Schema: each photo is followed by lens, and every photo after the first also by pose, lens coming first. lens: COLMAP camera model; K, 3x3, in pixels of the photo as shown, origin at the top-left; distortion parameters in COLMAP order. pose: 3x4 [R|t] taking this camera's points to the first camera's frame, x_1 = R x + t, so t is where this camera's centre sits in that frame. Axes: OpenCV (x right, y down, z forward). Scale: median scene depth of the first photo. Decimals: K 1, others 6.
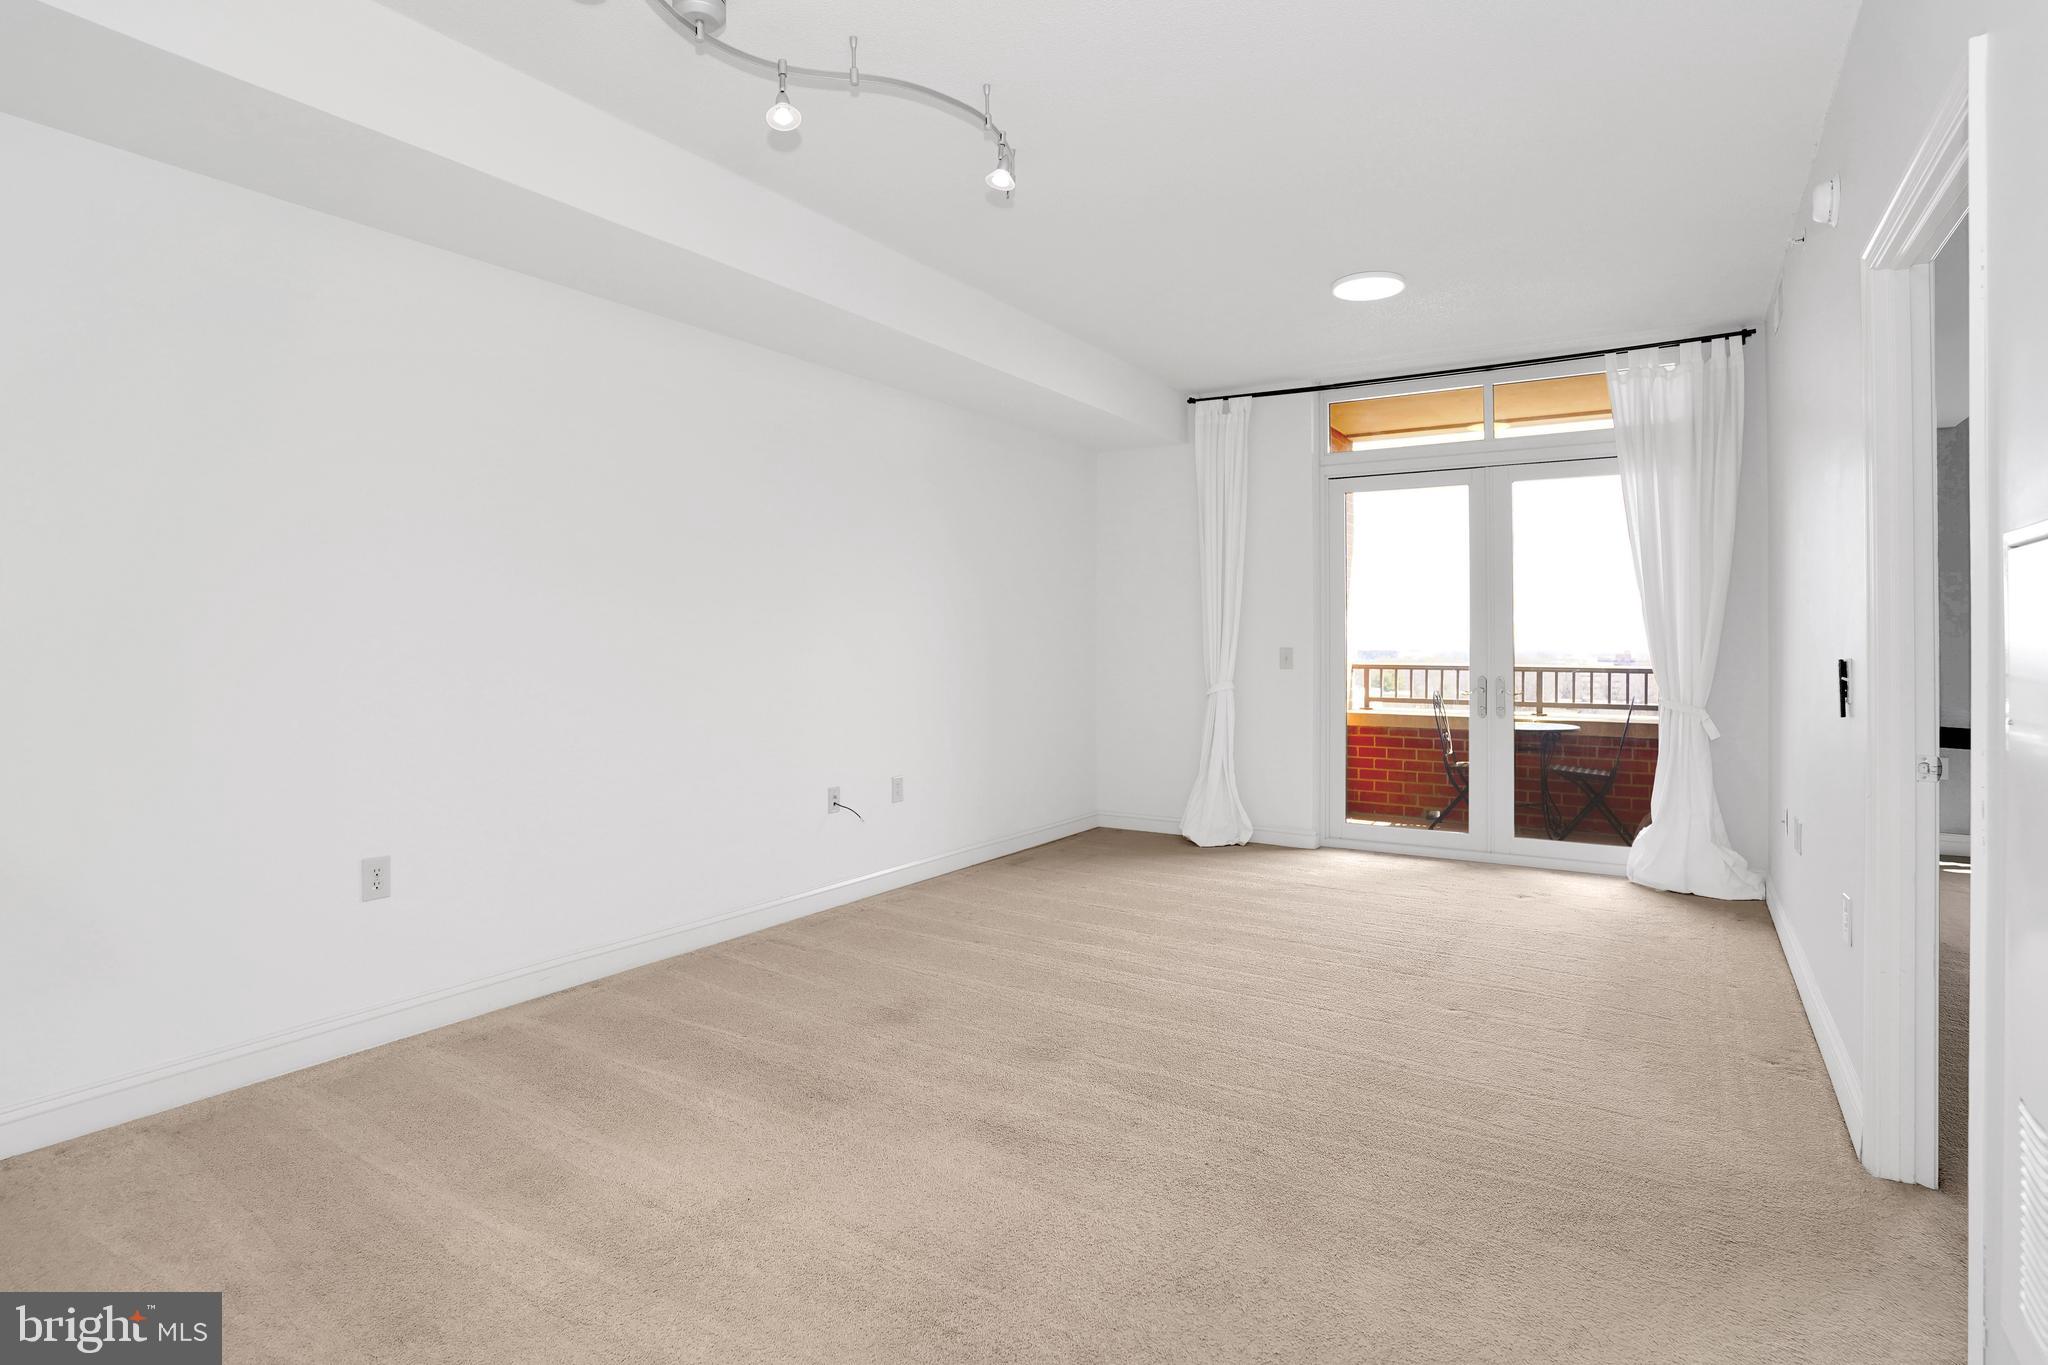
lens RADIAL K [[1025.7, 0, 1009.4], [0, 1025.7, 680.9], [0, 0, 1]] dist [-0.102588, 0.058728]
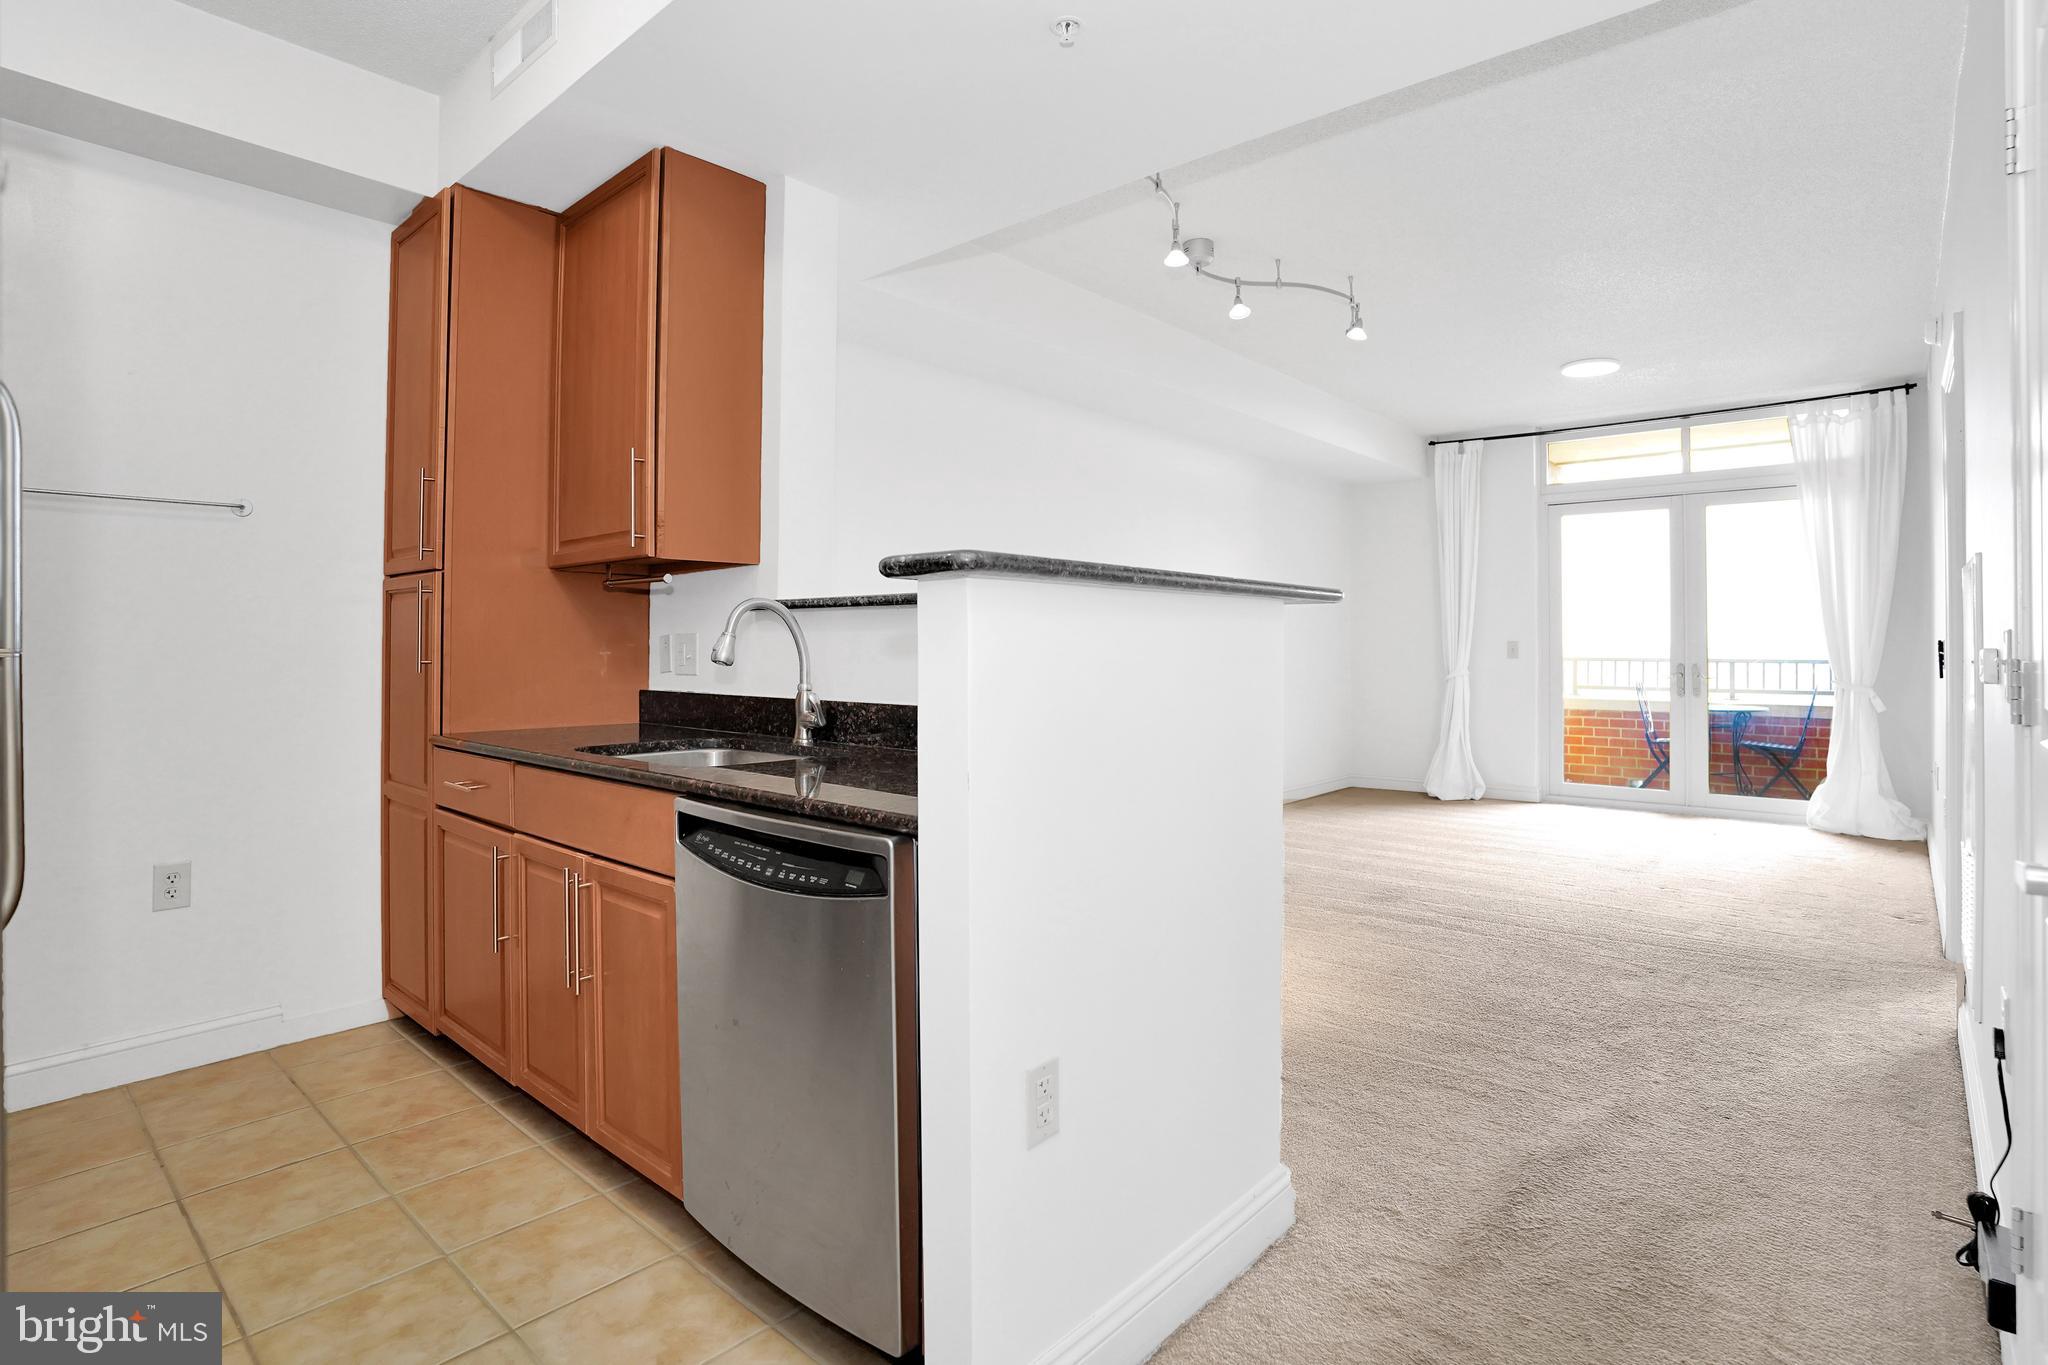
lens RADIAL K [[1029.3, 0, 1028.4], [0, 1029.3, 679.6], [0, 0, 1]] dist [-0.087111, 0.042923]
pose [[0.990644, 0.002351, -0.136448, -0.147816], [-0.003312, 0.999971, -0.006816, 0.024348], [0.136428, 0.007204, 0.990624, -0.308618]]
